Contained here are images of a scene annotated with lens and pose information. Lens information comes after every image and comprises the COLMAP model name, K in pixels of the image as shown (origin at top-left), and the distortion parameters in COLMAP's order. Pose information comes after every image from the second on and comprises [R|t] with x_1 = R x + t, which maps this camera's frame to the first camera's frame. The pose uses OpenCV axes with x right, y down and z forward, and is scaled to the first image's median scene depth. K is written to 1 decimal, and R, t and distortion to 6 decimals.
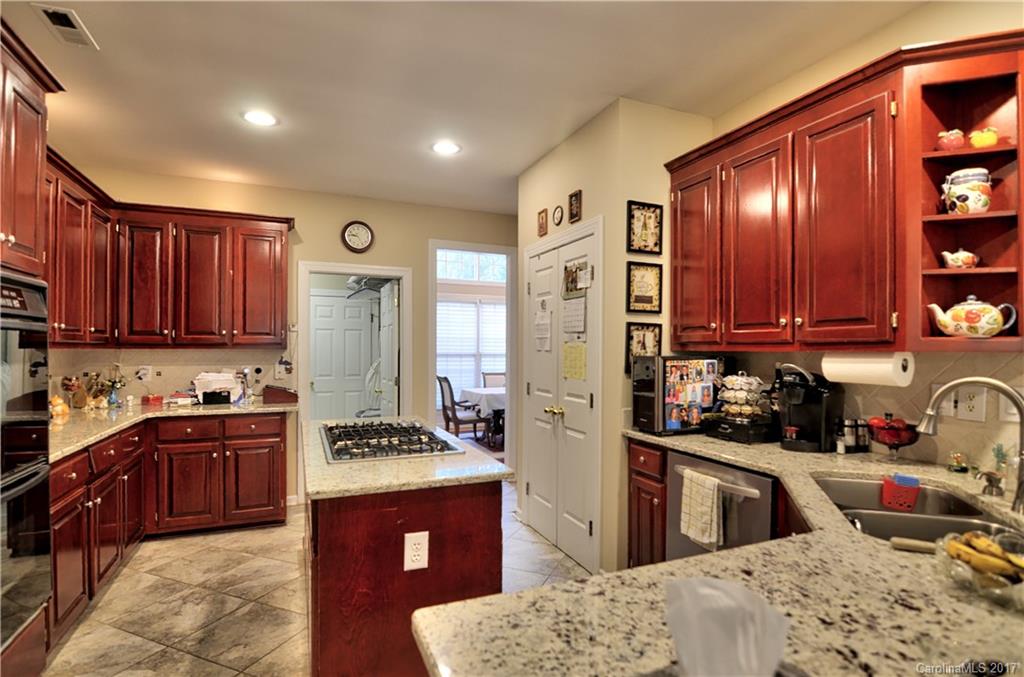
lens RADIAL K [[498.3, 0, 507.0], [0, 498.3, 346.1], [0, 0, 1]] dist [-0.018413, -0.005094]
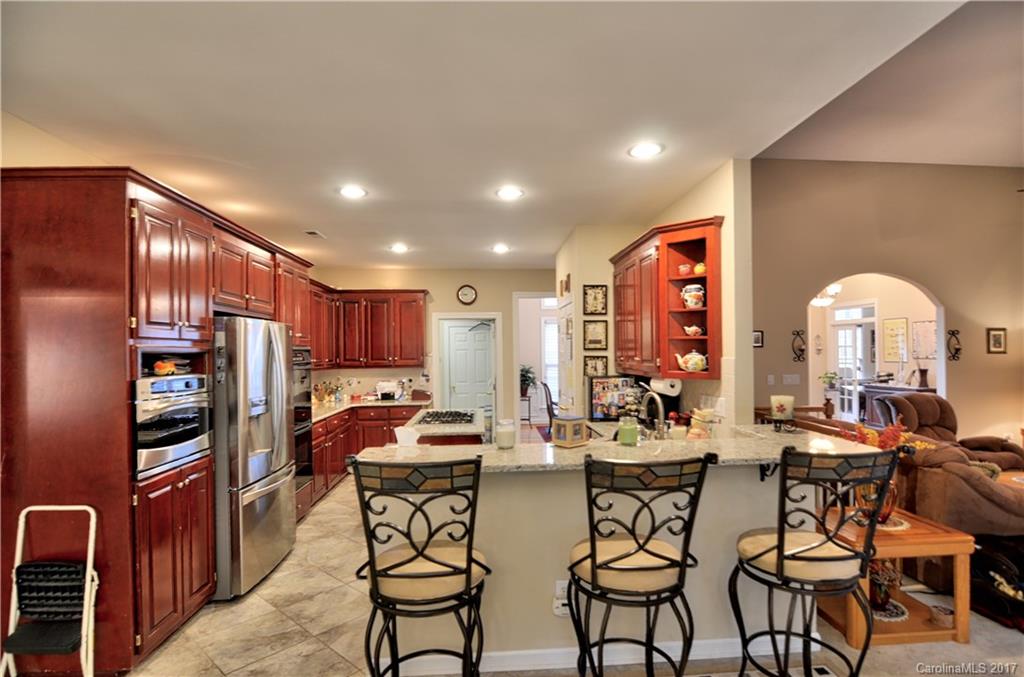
lens RADIAL K [[498.3, 0, 515.3], [0, 498.3, 343.1], [0, 0, 1]] dist [-0.018413, -0.005094]
pose [[0.942523, -0.020847, -0.333491, 0.576560], [0.017799, 0.999767, -0.012192, -0.072930], [0.333667, 0.005555, 0.942675, -0.679172]]
